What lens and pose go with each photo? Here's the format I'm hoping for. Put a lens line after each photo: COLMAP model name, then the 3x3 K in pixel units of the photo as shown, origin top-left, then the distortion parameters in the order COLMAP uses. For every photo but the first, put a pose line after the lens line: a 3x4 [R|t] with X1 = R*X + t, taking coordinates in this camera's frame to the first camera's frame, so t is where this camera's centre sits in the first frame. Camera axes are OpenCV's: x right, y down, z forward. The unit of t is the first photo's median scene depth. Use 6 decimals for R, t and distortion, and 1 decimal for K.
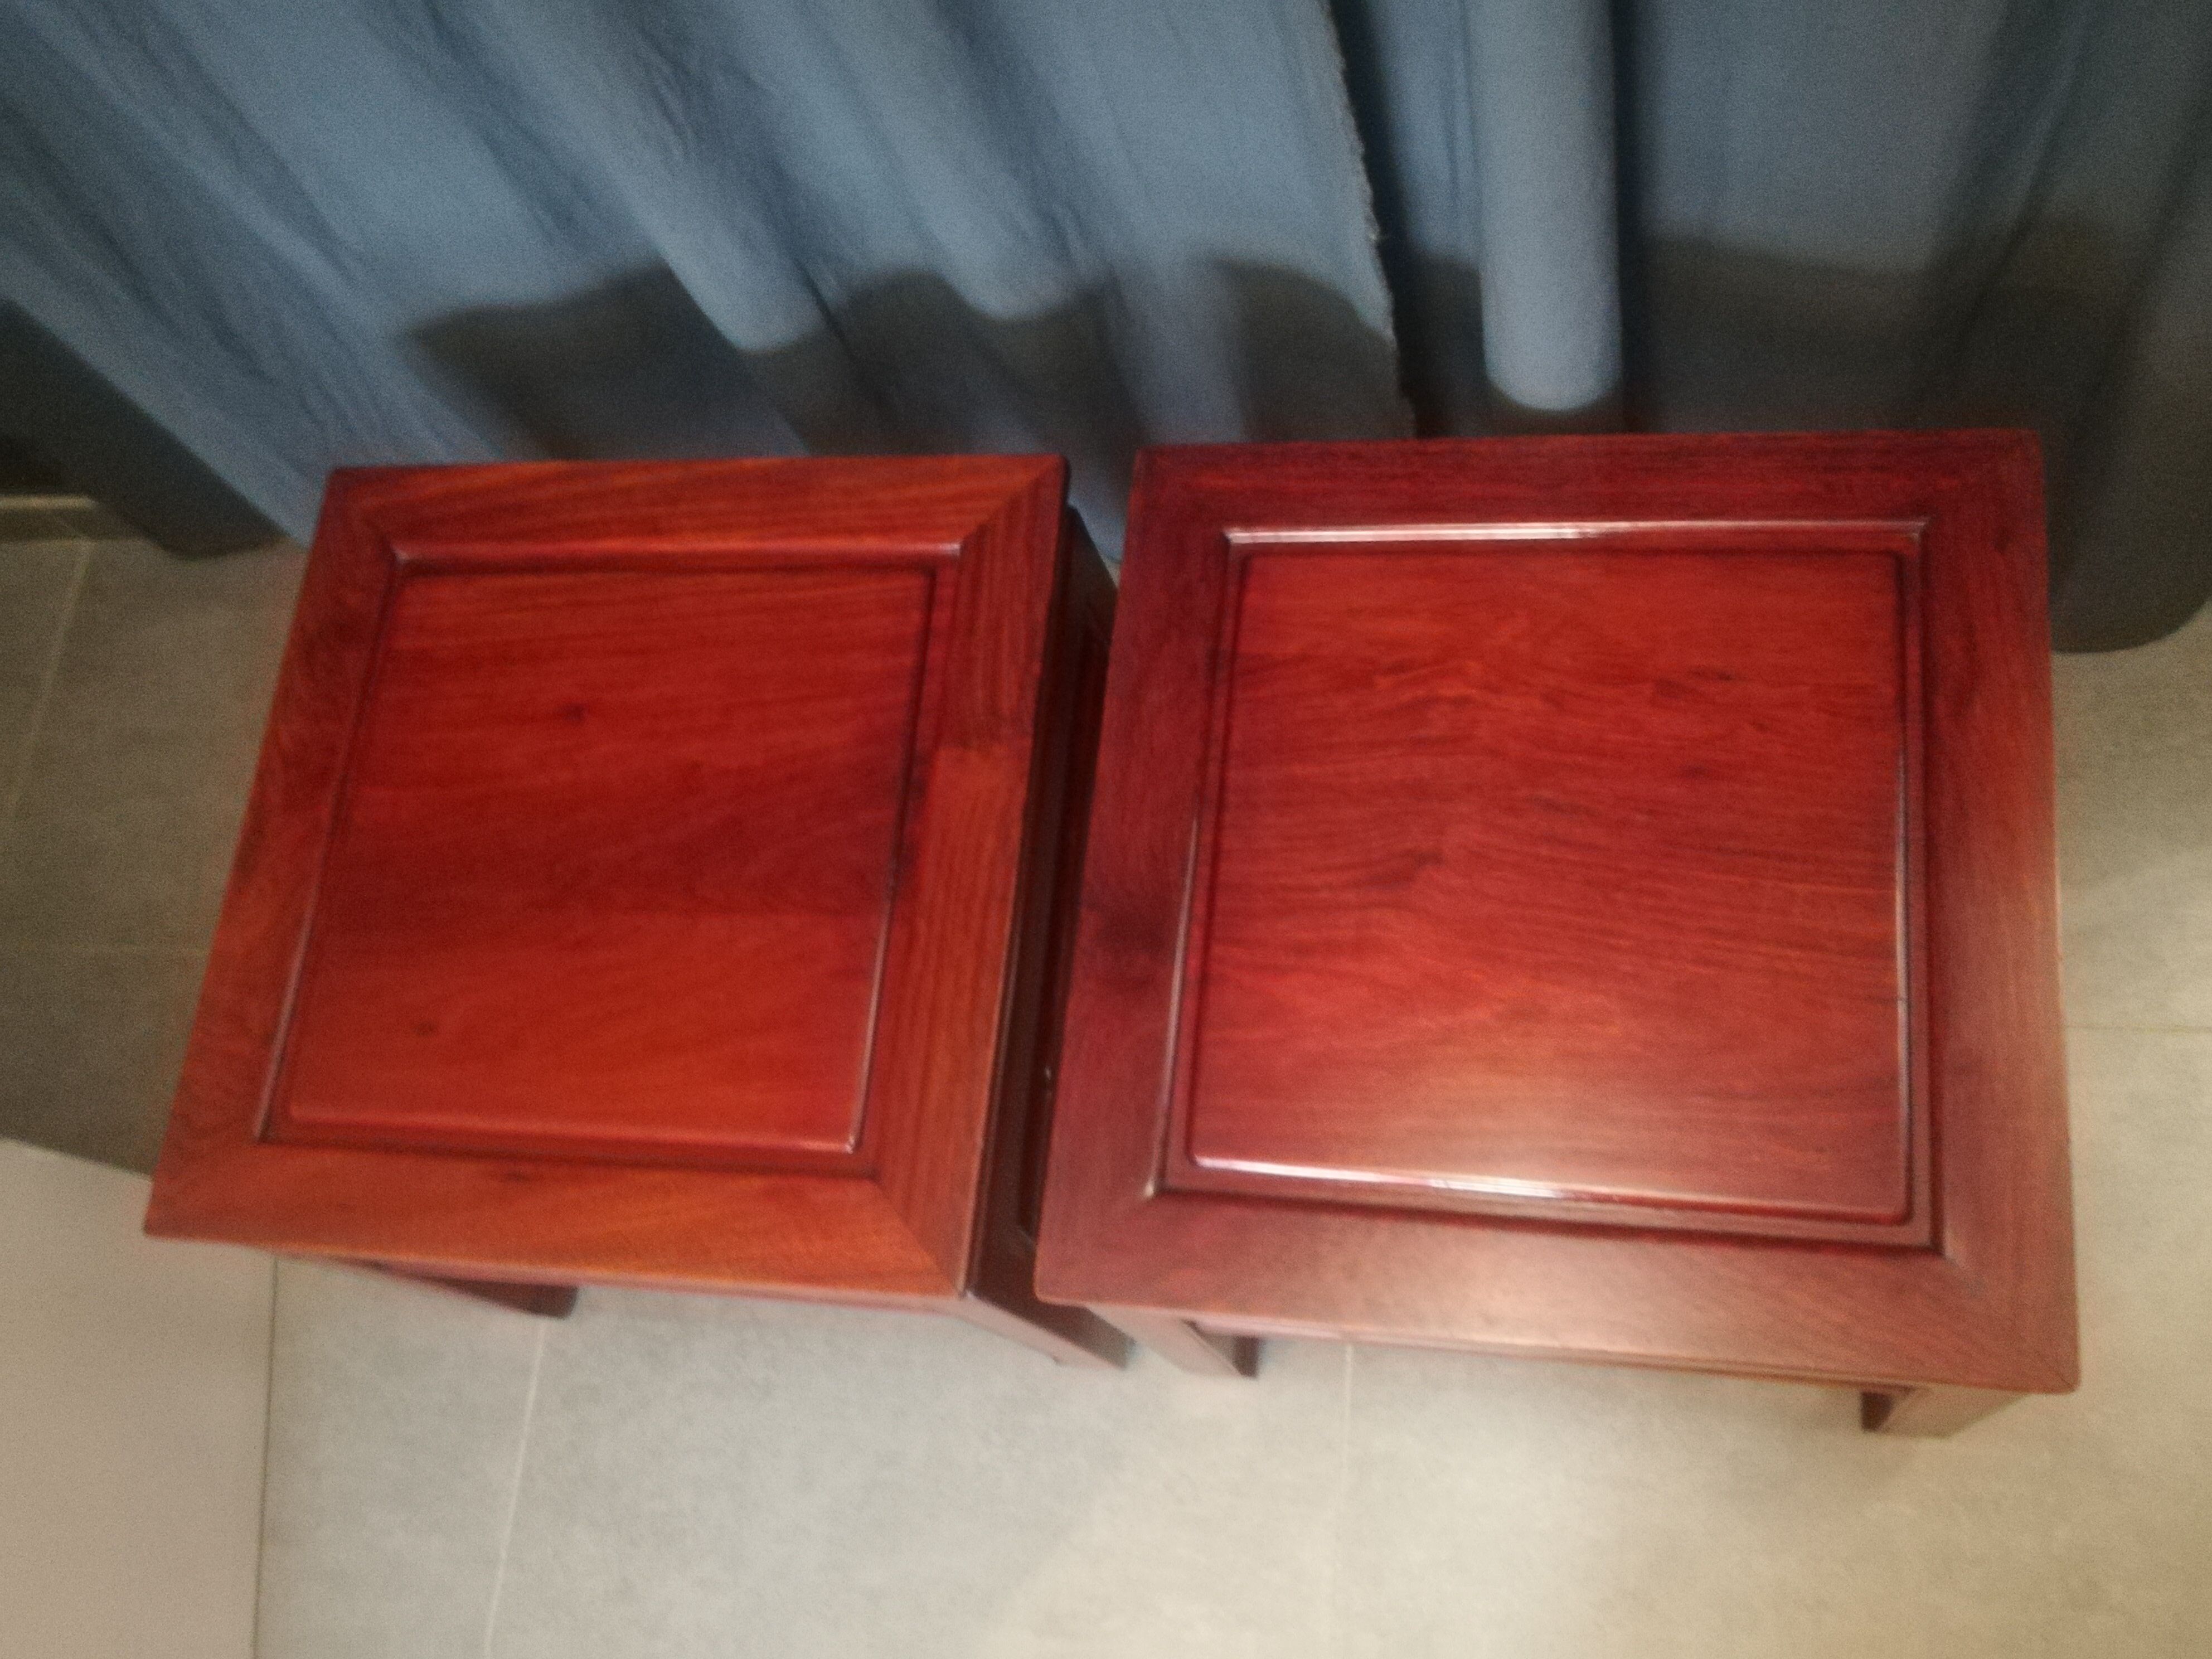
lens RADIAL K [[2163.0, 0, 1095.4], [0, 2163.0, 827.4], [0, 0, 1]] dist [0.008105, -0.002300]
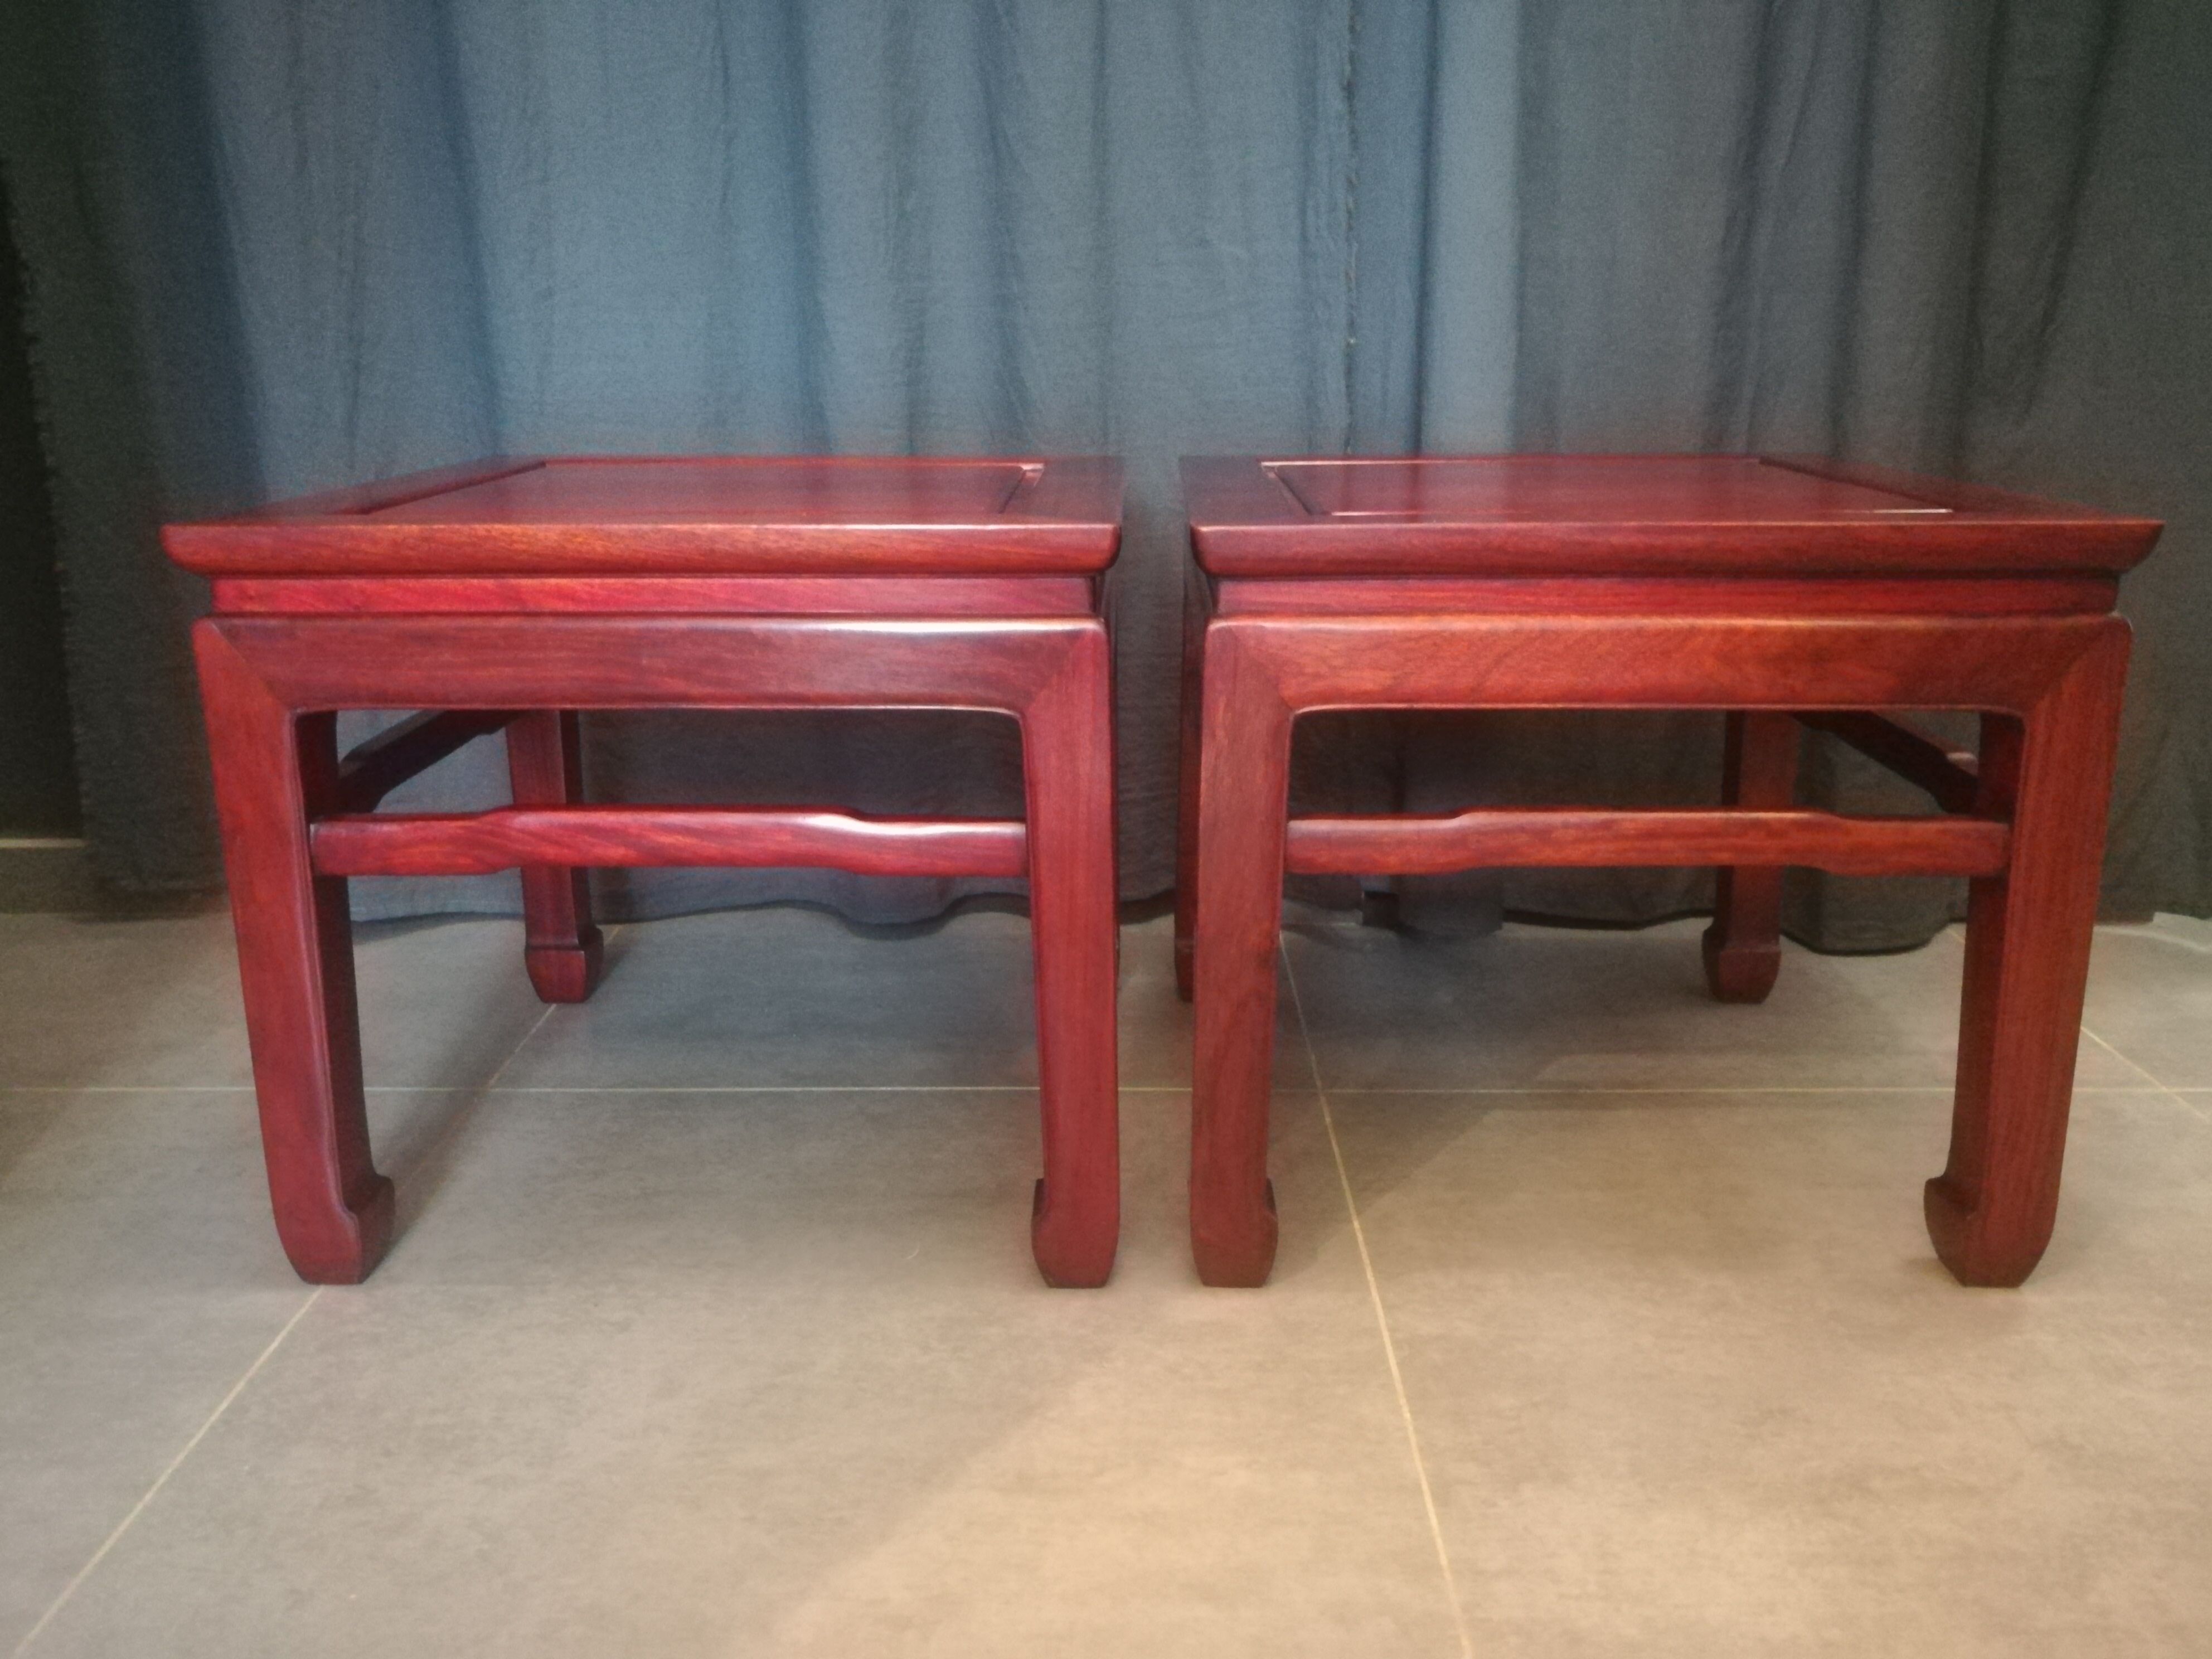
lens RADIAL K [[1785.8, 0, 1106.0], [0, 1785.8, 829.5], [0, 0, 1]] dist [-0.040588, 0.085230]
pose [[0.968592, 0.197443, 0.151148, -0.139801], [0.014791, 0.561037, -0.827659, 0.820215], [-0.248215, 0.803899, 0.540495, 0.574322]]
